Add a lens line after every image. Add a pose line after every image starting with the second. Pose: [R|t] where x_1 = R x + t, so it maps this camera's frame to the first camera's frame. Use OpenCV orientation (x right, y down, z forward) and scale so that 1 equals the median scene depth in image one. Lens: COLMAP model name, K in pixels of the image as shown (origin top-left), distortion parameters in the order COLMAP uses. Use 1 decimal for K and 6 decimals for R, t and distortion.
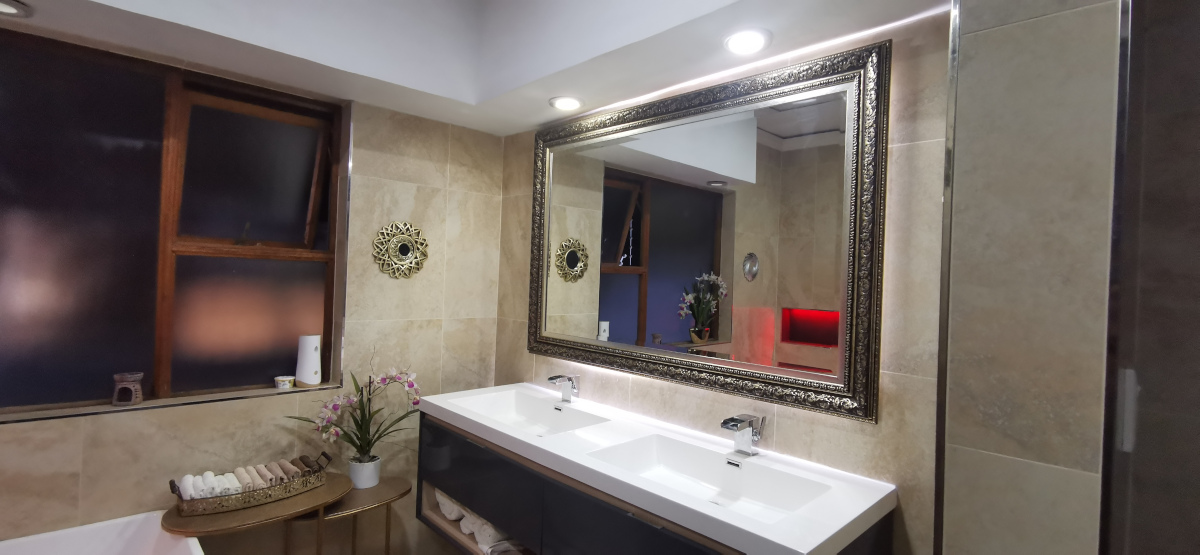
lens RADIAL K [[552.0, 0, 597.9], [0, 552.0, 273.5], [0, 0, 1]] dist [-0.001083, 0.000204]
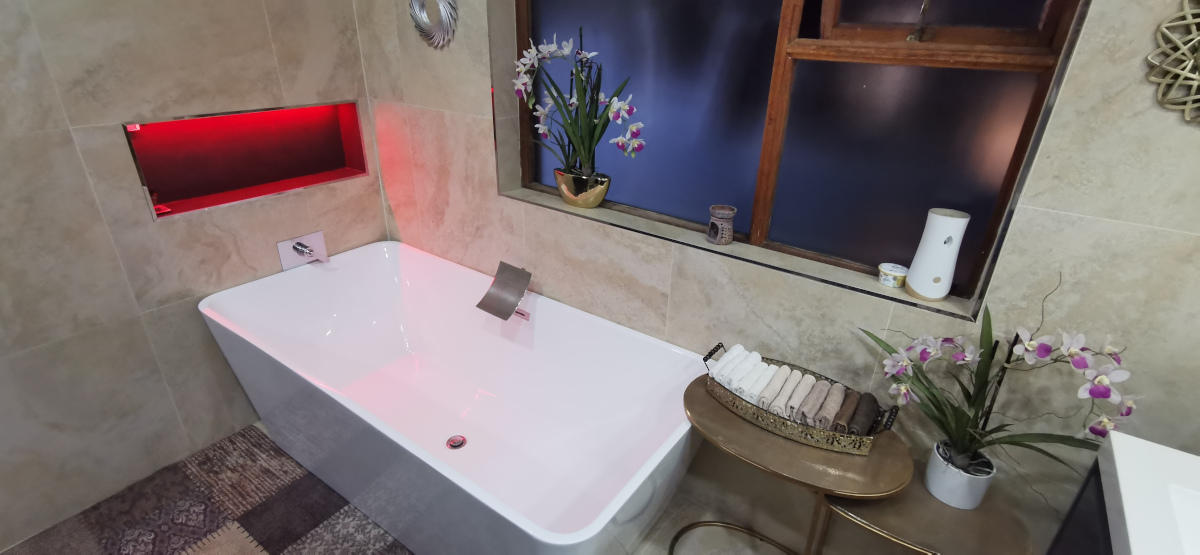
lens RADIAL K [[552.0, 0, 597.9], [0, 552.0, 273.5], [0, 0, 1]] dist [-0.001083, 0.000204]
pose [[0.173301, 0.383060, -0.907321, -0.054416], [-0.003026, 0.921464, 0.388453, -0.049839], [0.984864, -0.064574, 0.160849, 0.571456]]
